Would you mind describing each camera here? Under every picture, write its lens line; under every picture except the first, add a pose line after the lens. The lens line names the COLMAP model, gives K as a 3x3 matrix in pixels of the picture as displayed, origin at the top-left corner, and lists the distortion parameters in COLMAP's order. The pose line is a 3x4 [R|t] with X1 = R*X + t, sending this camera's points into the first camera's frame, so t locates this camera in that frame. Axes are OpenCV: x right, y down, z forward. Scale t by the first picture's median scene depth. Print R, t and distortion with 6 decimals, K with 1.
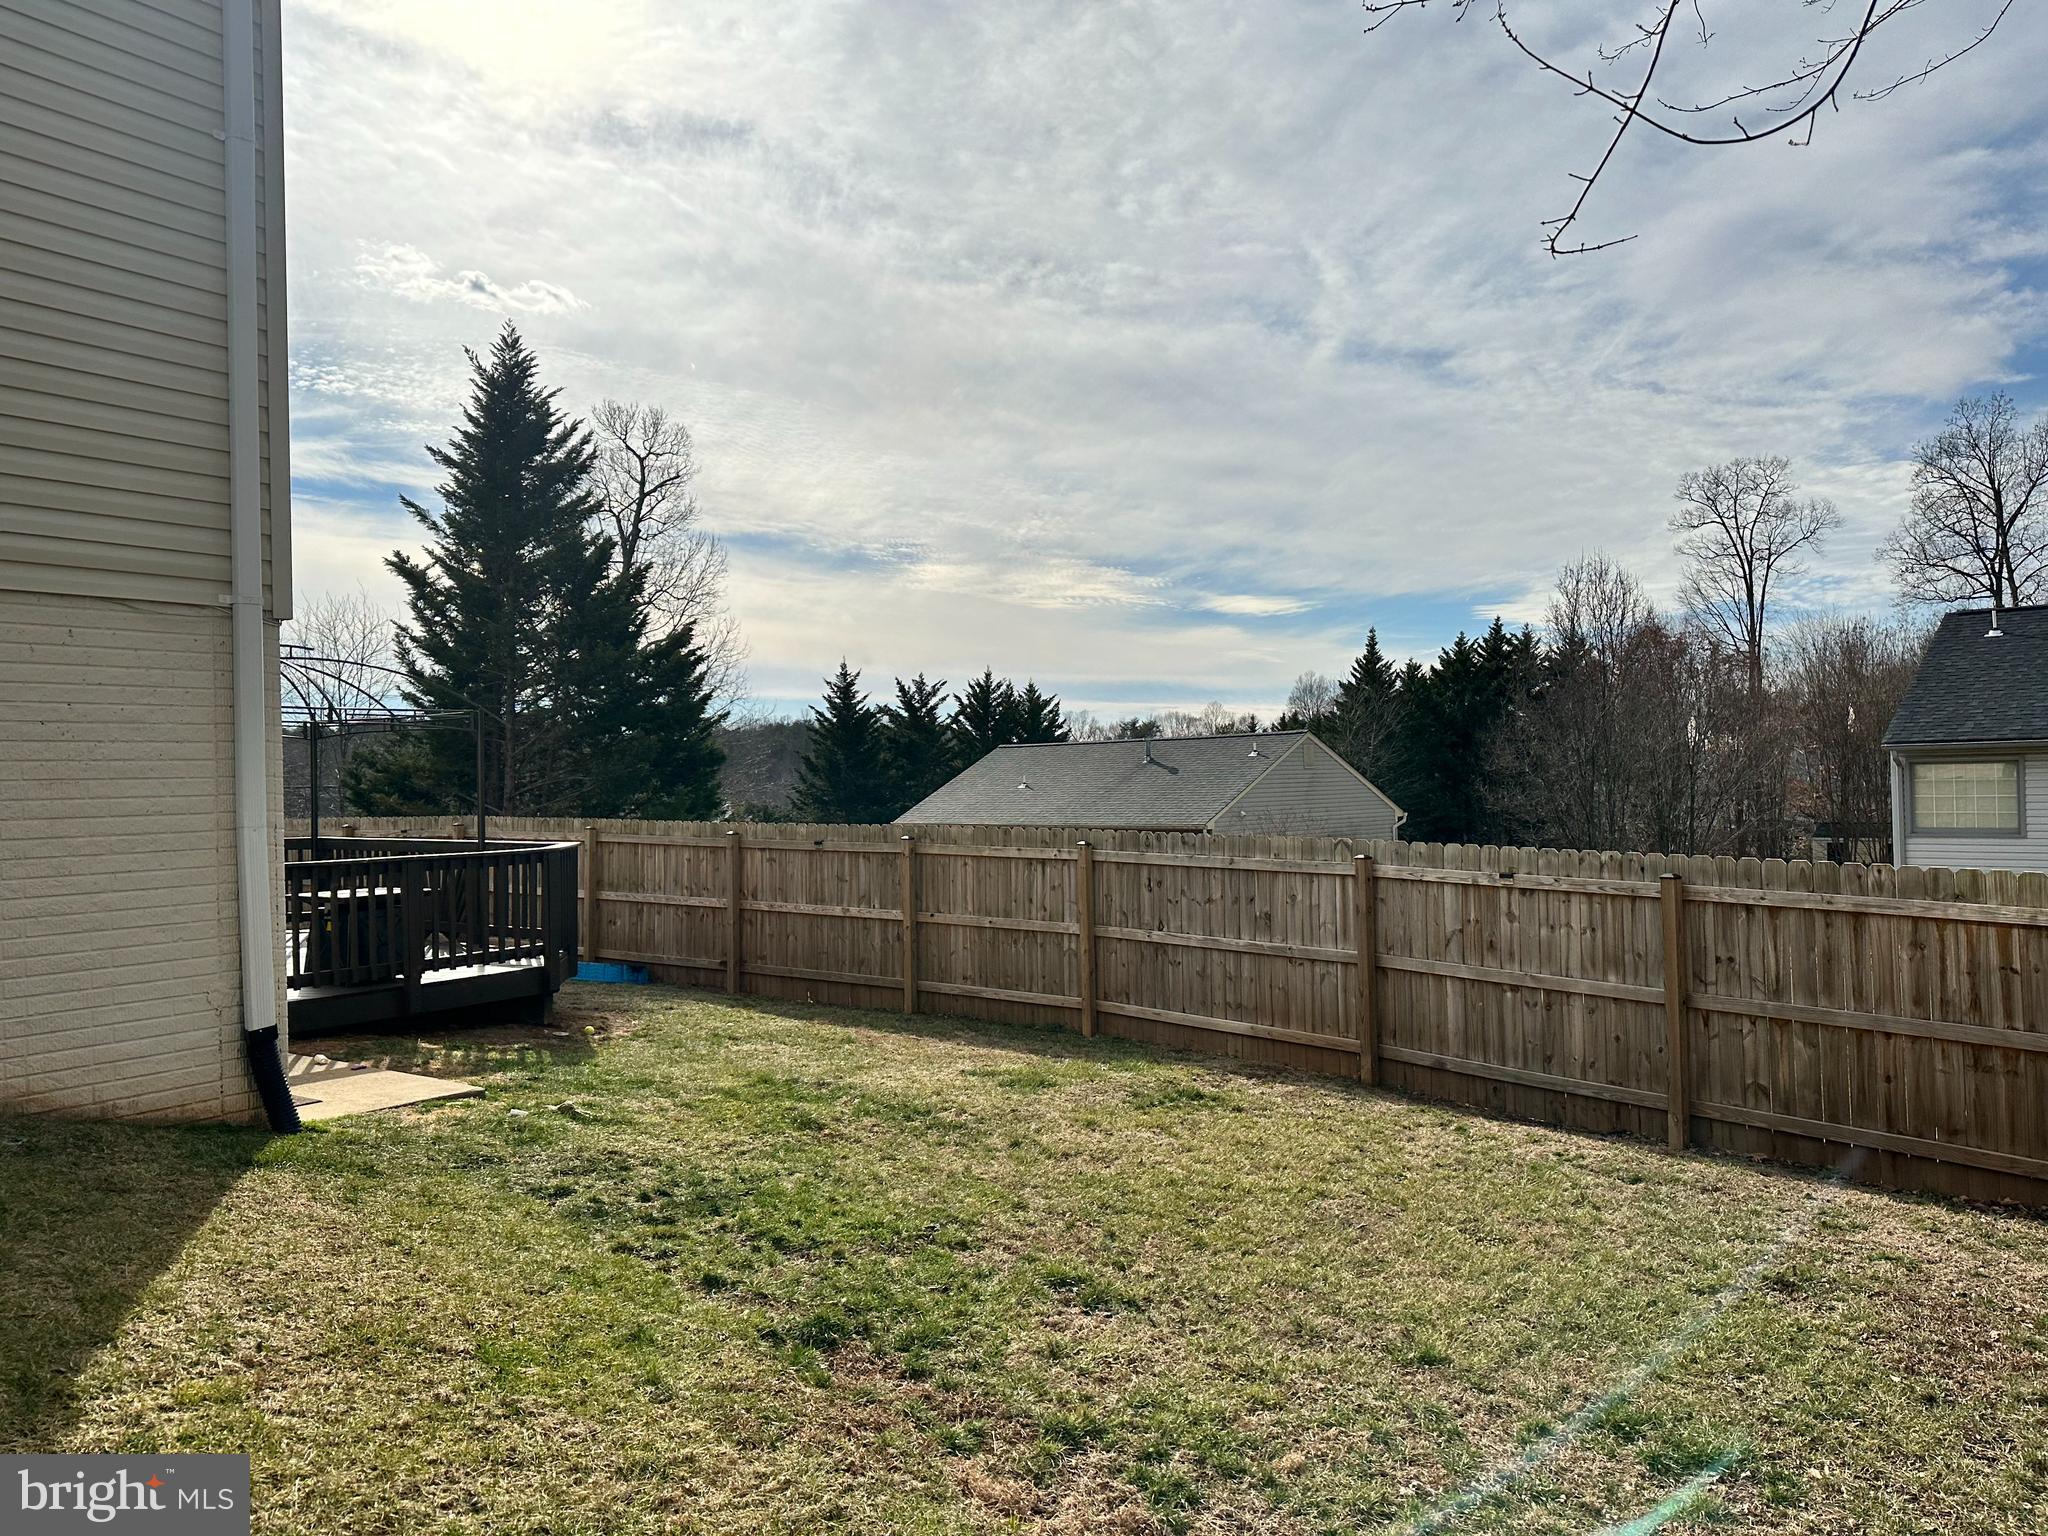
lens RADIAL K [[1445.2, 0, 1024.0], [0, 1445.2, 768.0], [0, 0, 1]] dist [0.035564, -0.037037]
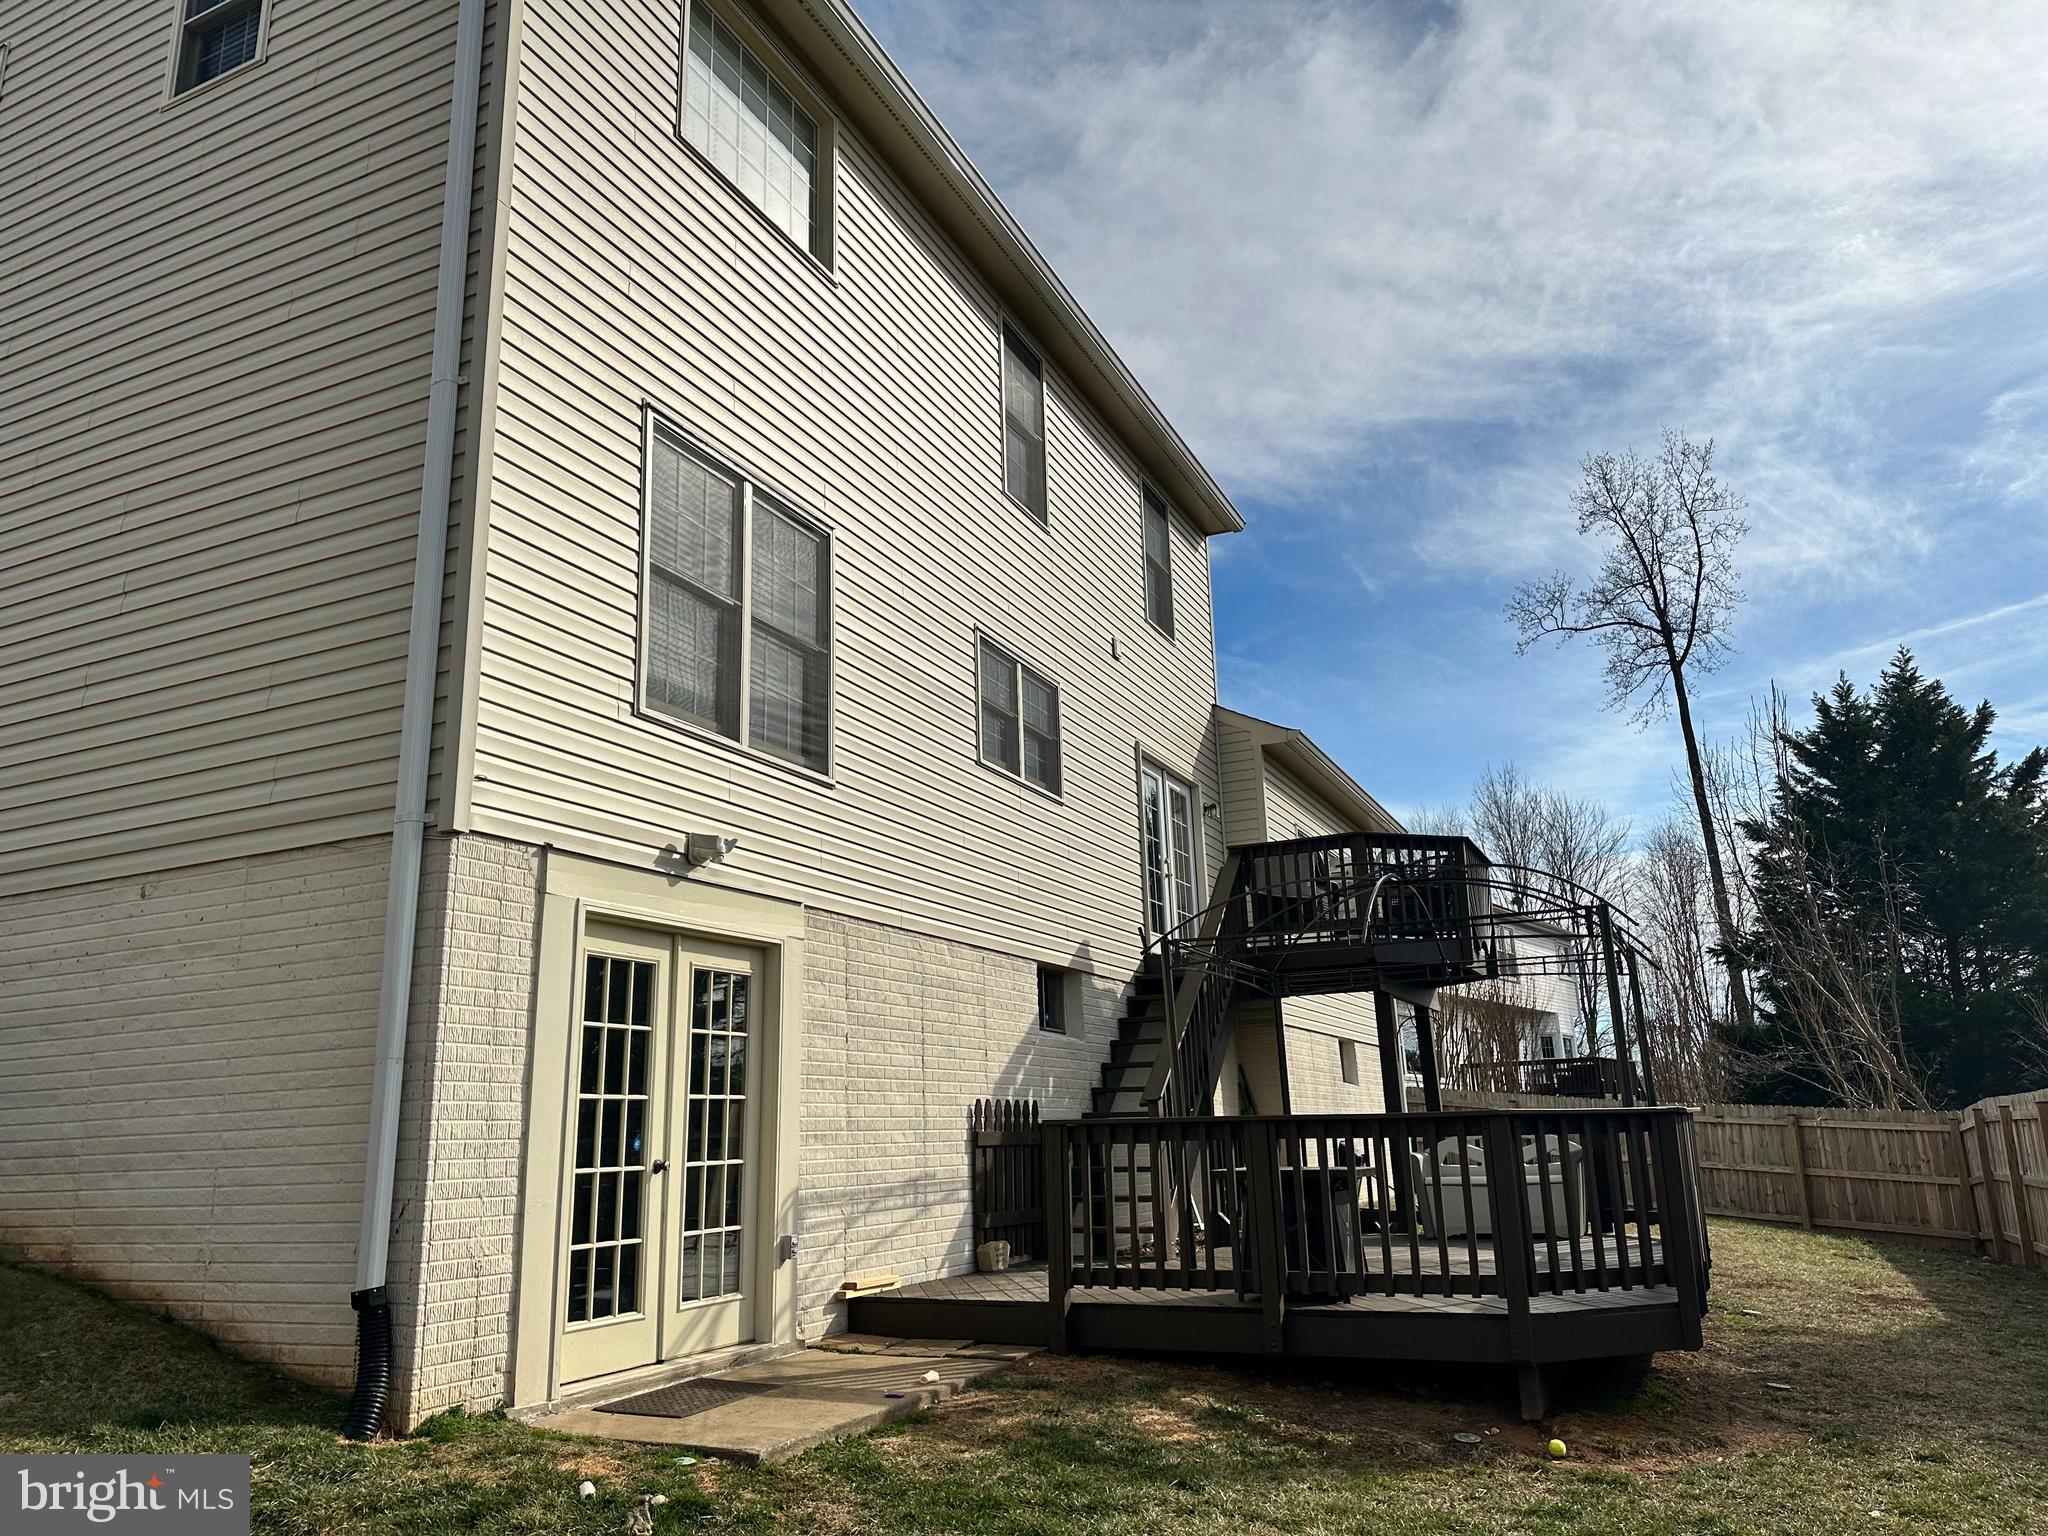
lens RADIAL K [[1424.6, 0, 1024.0], [0, 1424.6, 768.0], [0, 0, 1]] dist [0.098435, -0.138111]
pose [[0.173875, -0.224214, -0.958903, 0.486063], [0.040606, 0.974540, -0.220507, 0.084183], [0.983930, -0.000597, 0.178552, 1.310410]]
